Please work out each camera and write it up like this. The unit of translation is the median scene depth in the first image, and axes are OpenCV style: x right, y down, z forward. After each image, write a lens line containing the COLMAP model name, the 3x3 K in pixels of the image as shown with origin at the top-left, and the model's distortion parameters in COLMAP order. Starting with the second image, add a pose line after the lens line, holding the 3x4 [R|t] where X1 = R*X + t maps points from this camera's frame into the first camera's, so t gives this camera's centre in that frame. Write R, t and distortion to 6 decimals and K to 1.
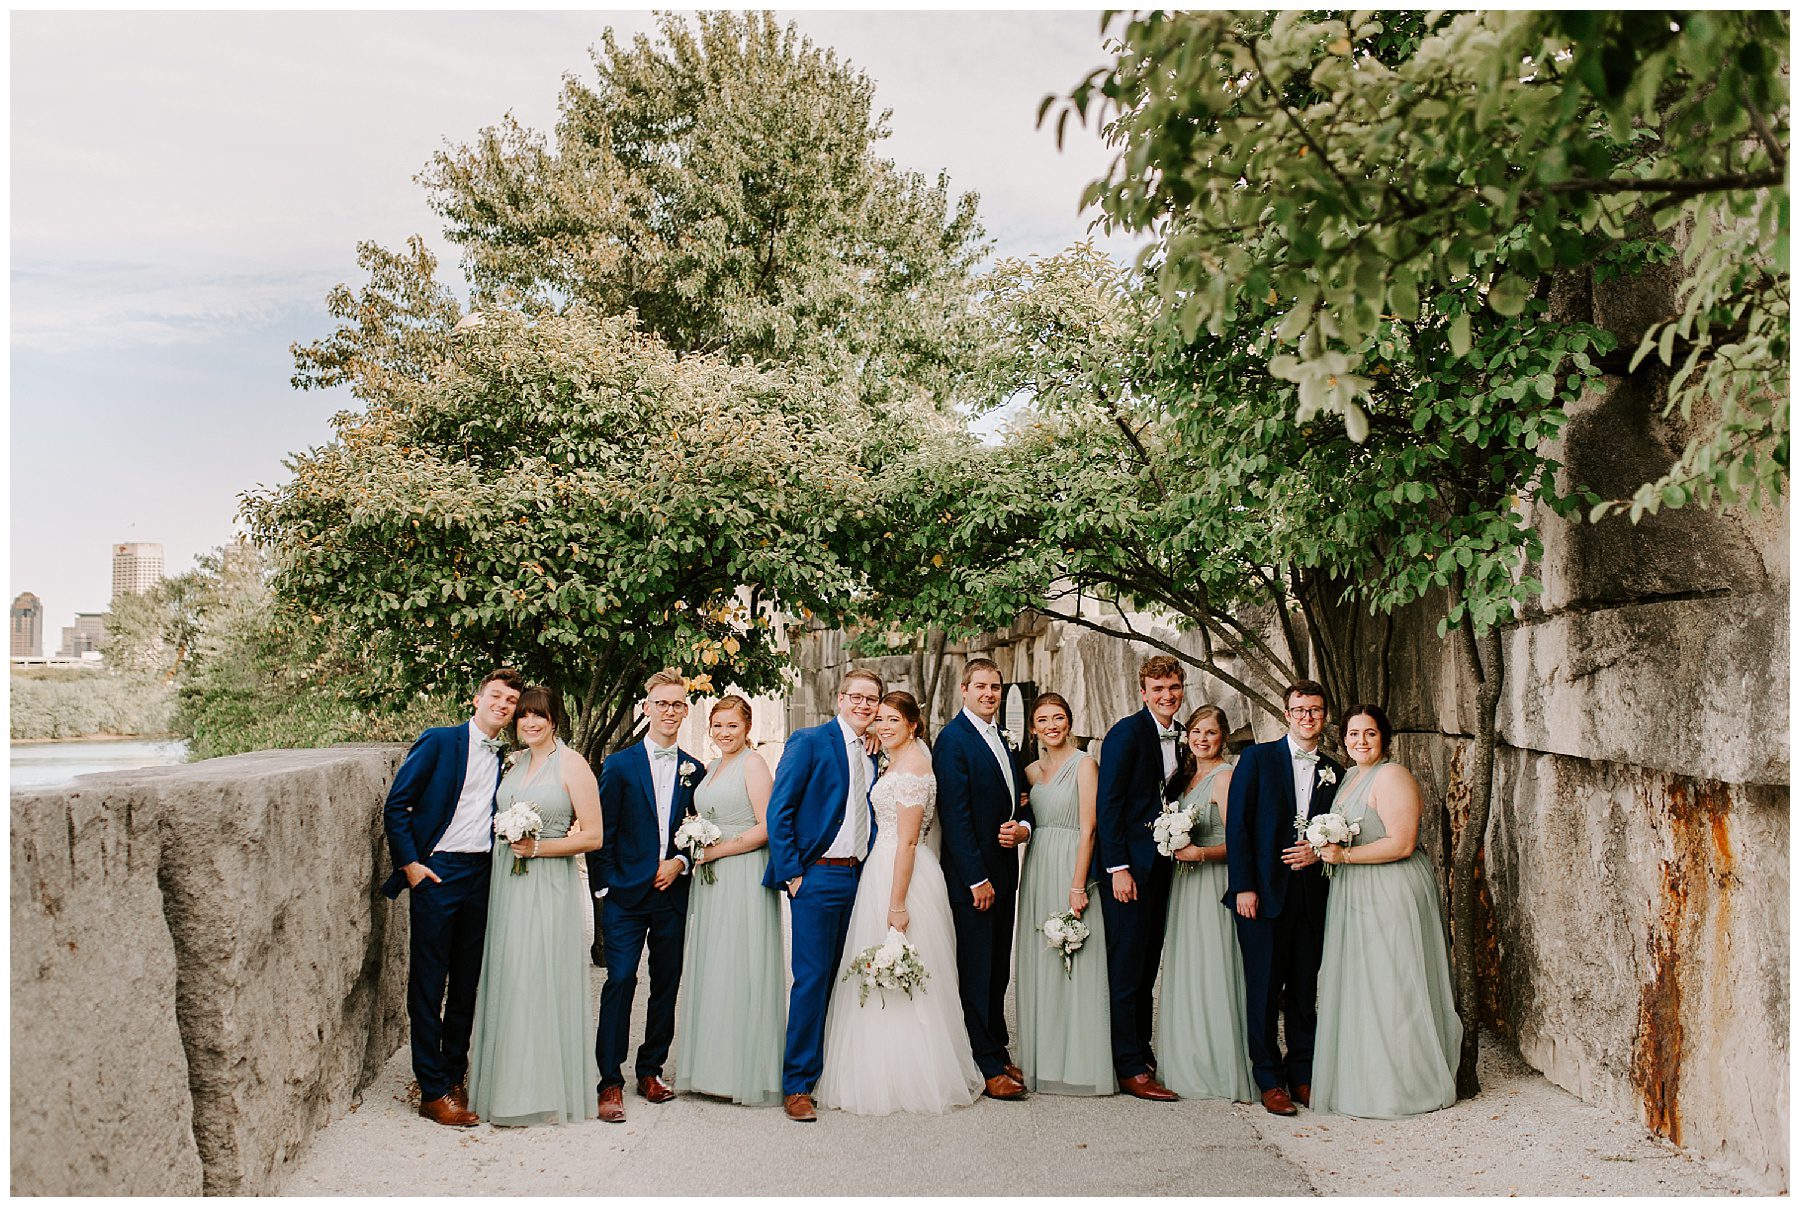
lens RADIAL K [[1744.8, 0, 914.3], [0, 1744.8, 615.1], [0, 0, 1]] dist [-0.005225, 0.011736]
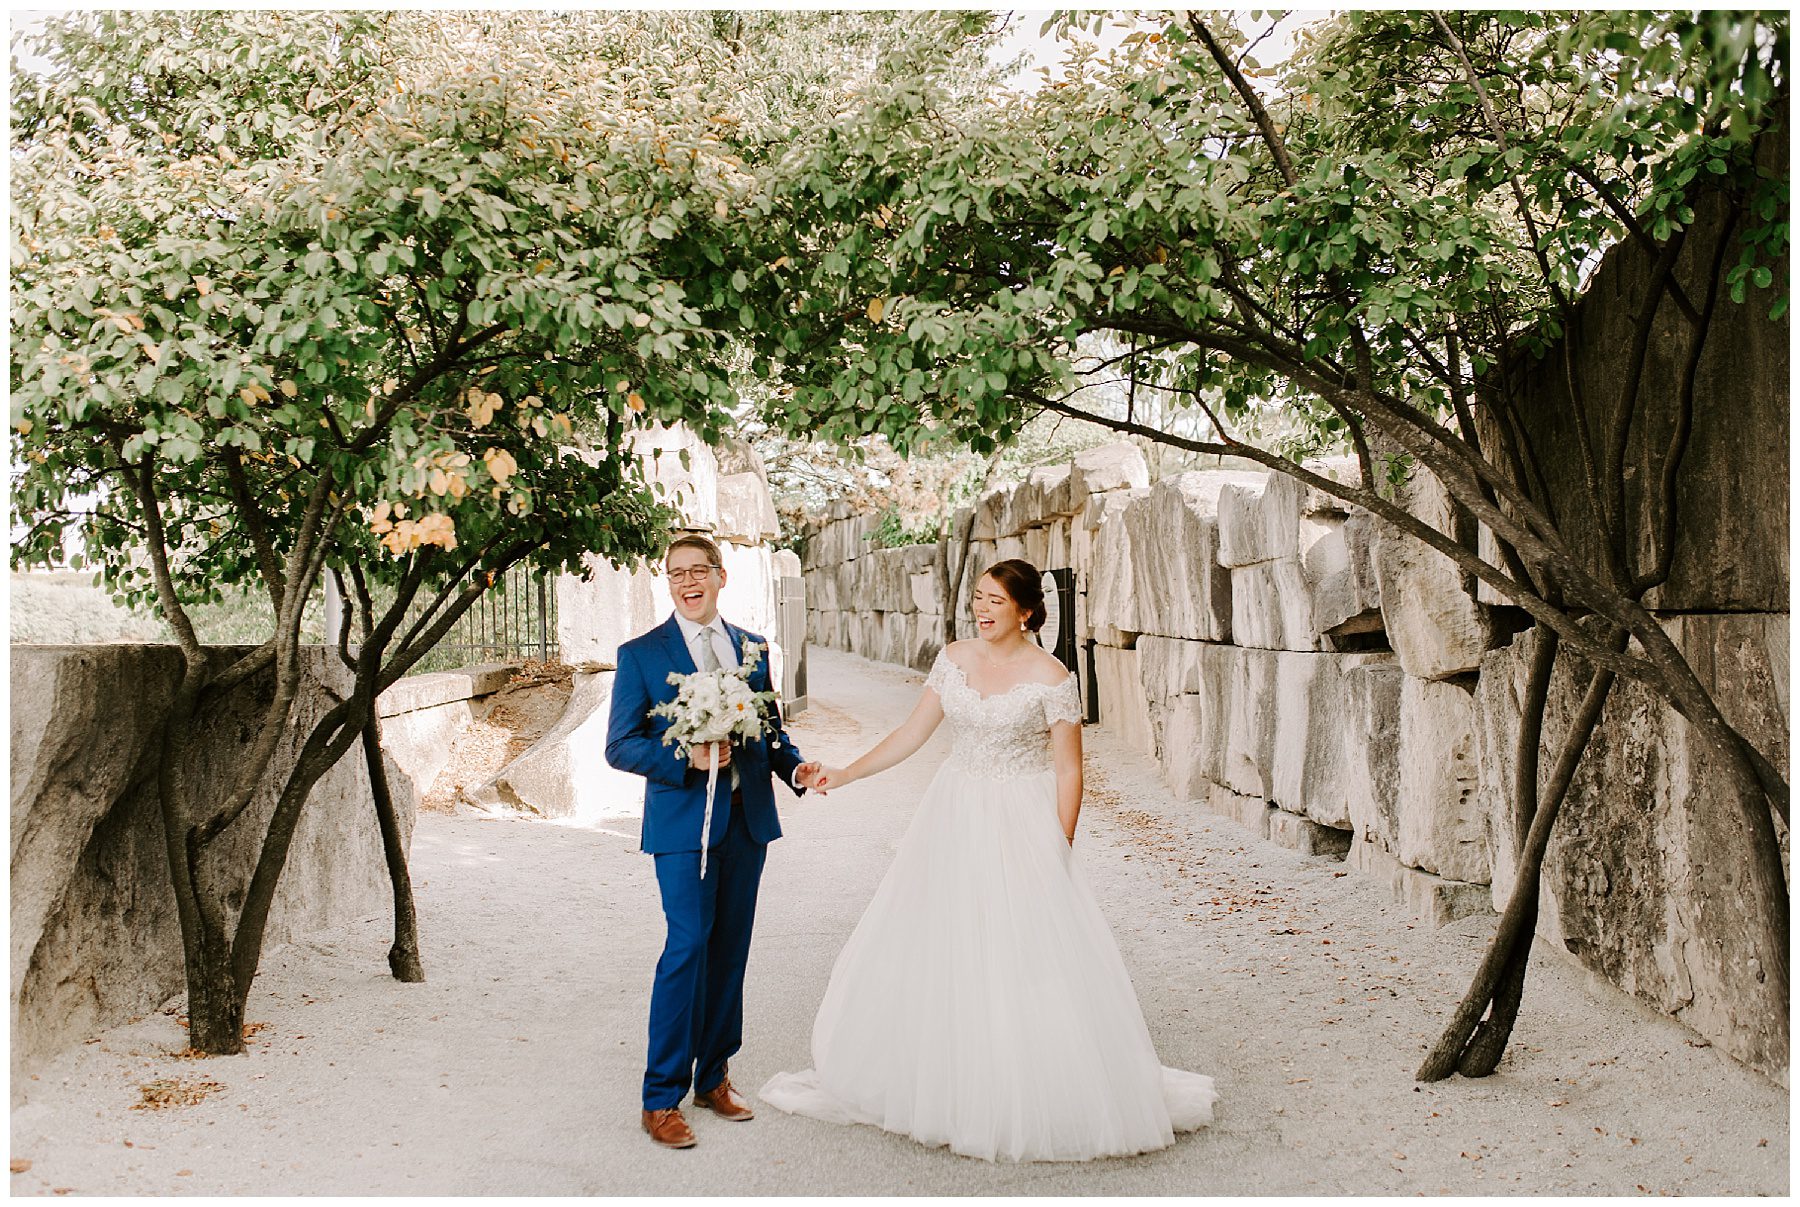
lens RADIAL K [[1744.8, 0, 914.3], [0, 1744.8, 615.1], [0, 0, 1]] dist [-0.005225, 0.011736]
pose [[0.999665, -0.008003, -0.024605, 0.039678], [0.009407, 0.998302, 0.057478, 0.034985], [0.024103, -0.057691, 0.998044, 0.455452]]
